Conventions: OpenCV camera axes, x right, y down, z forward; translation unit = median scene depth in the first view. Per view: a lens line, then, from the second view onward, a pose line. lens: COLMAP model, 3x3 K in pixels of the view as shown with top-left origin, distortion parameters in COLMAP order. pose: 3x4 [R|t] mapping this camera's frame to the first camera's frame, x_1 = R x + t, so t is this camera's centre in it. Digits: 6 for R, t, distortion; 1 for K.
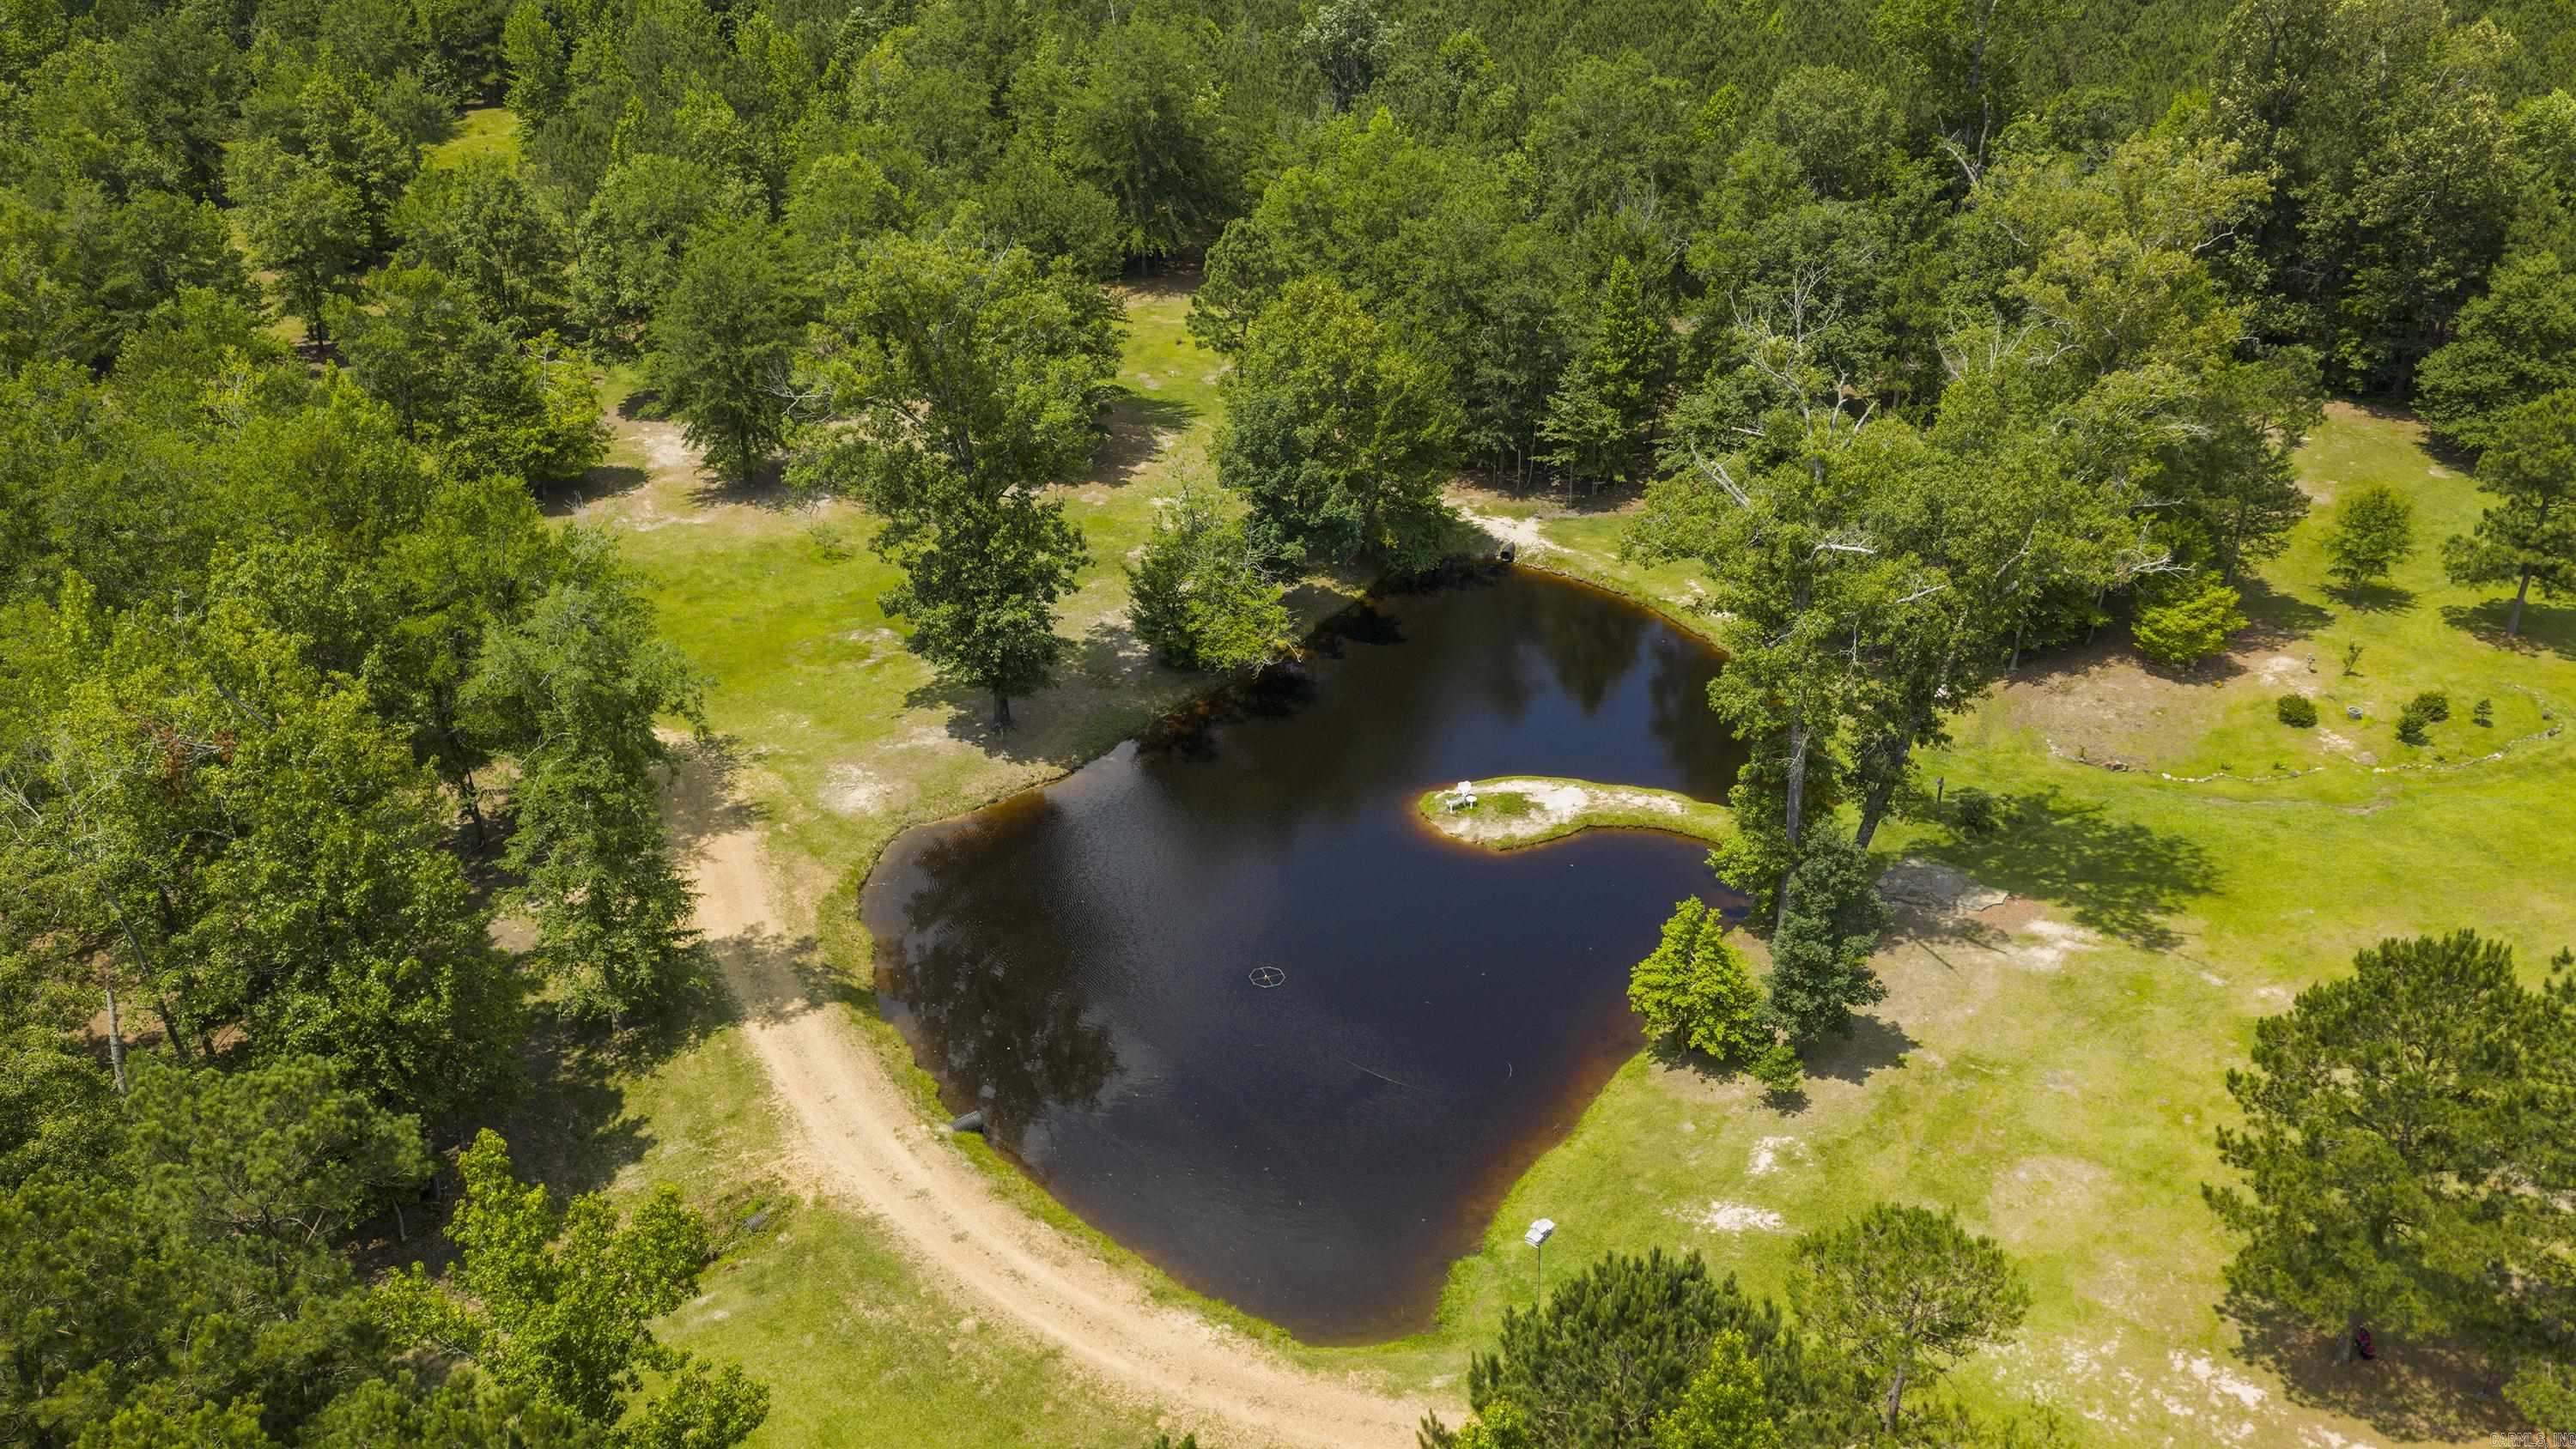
lens RADIAL K [[2152.9, 0, 1286.8], [0, 2152.9, 711.7], [0, 0, 1]] dist [0.029086, -0.055535]
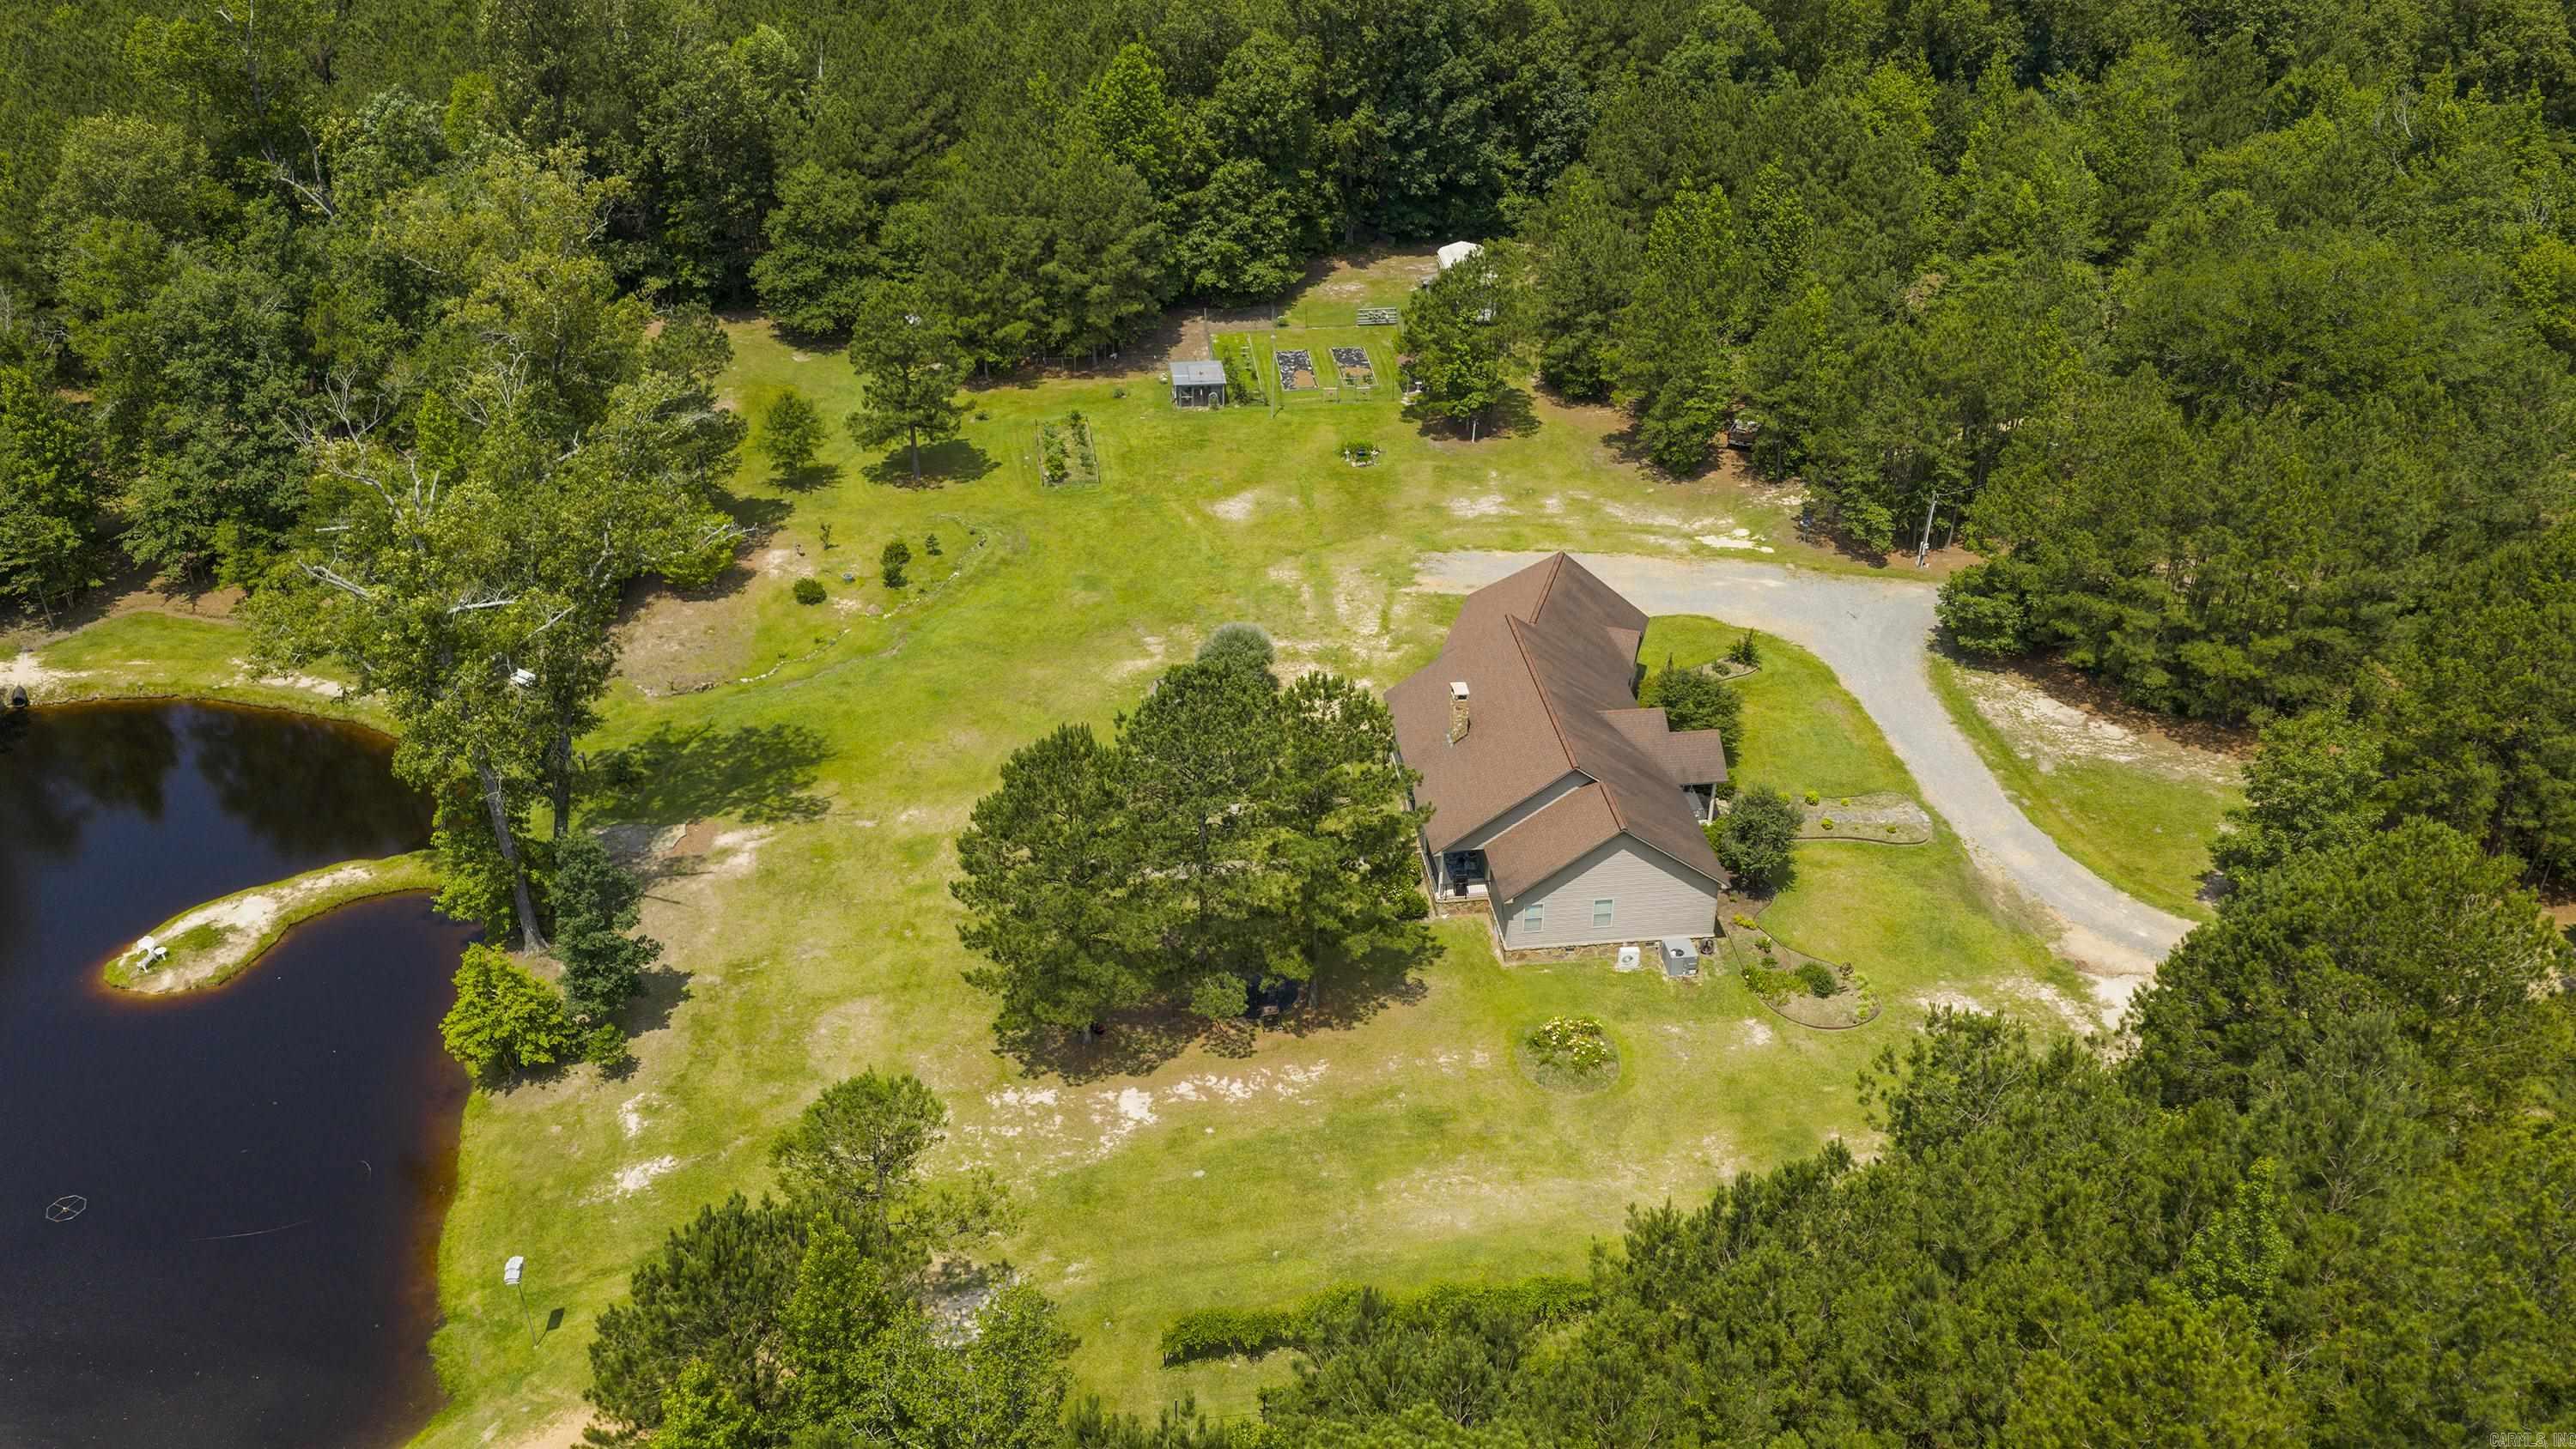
lens RADIAL K [[2152.9, 0, 1292.3], [0, 2152.9, 718.8], [0, 0, 1]] dist [0.029086, -0.055535]
pose [[0.689256, -0.367617, 0.624327, -0.142575], [0.332228, 0.926144, 0.178554, -0.065574], [-0.643856, 0.084350, 0.760483, -0.103365]]
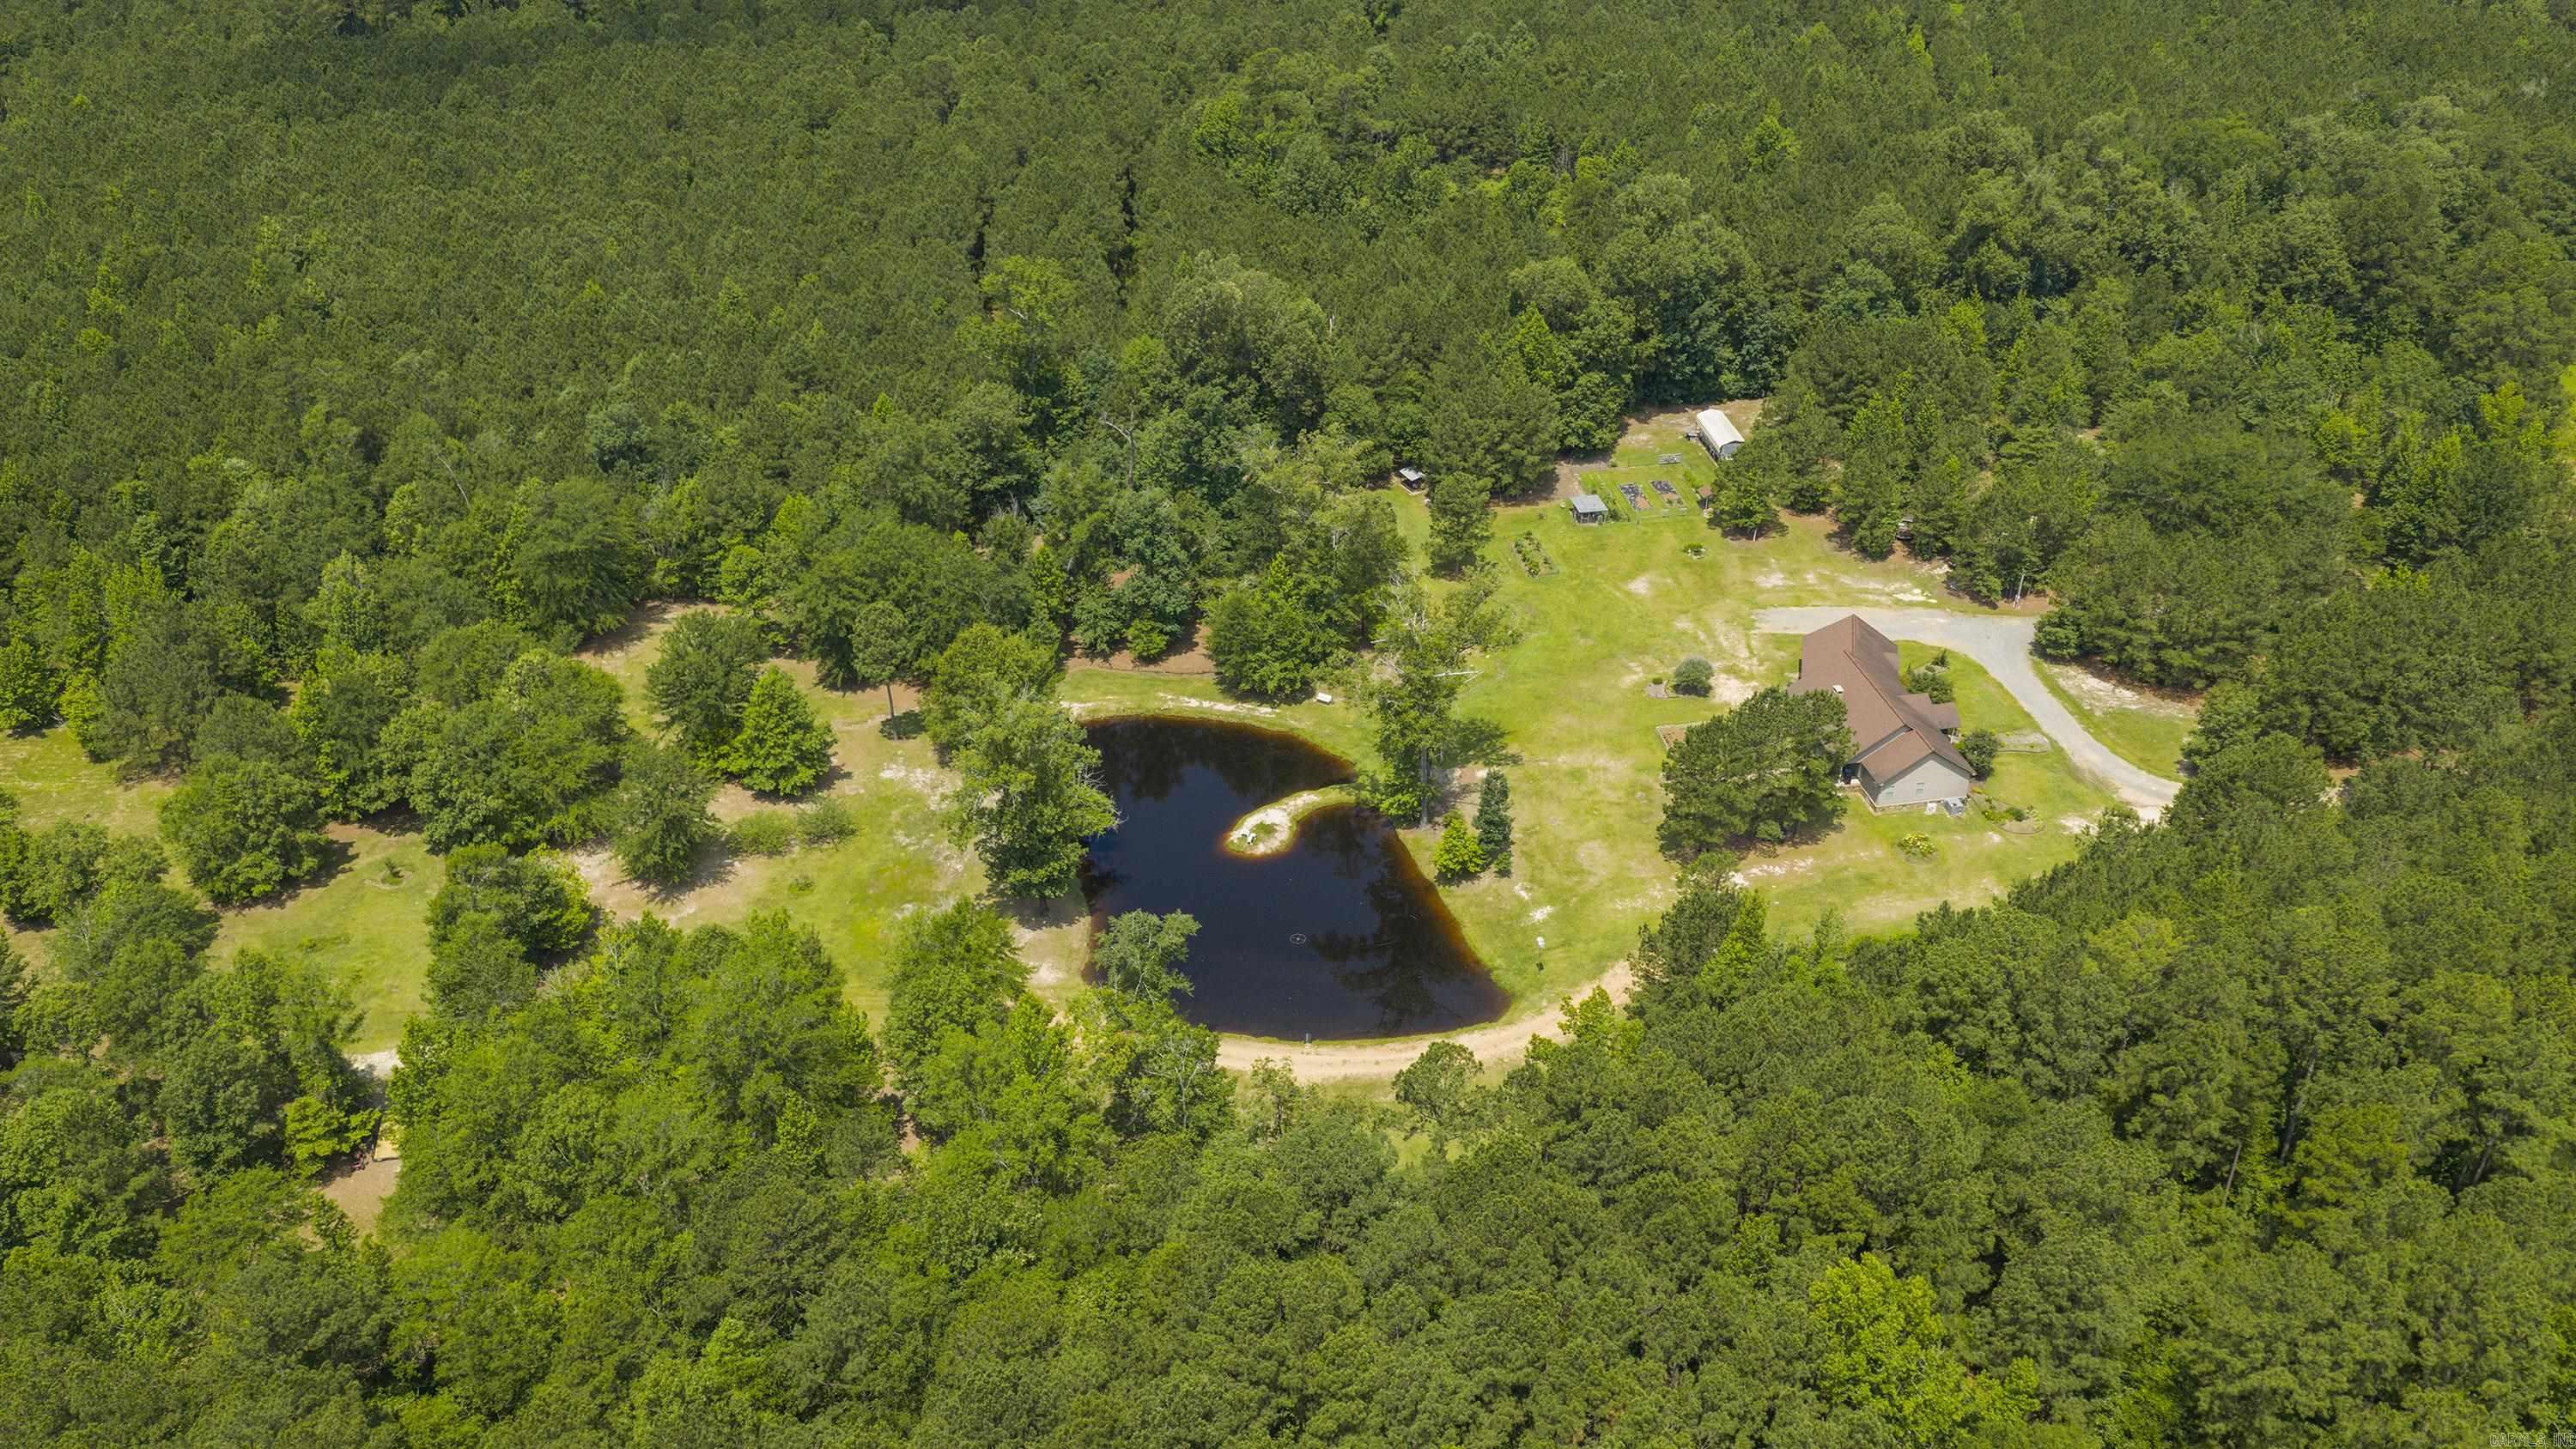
lens RADIAL K [[2152.9, 0, 1288.1], [0, 2152.9, 728.0], [0, 0, 1]] dist [0.029086, -0.055535]
pose [[0.638033, -0.412380, 0.650274, -1.284563], [0.357337, 0.906631, 0.224342, -0.542411], [-0.682073, 0.089229, 0.725820, -0.602607]]
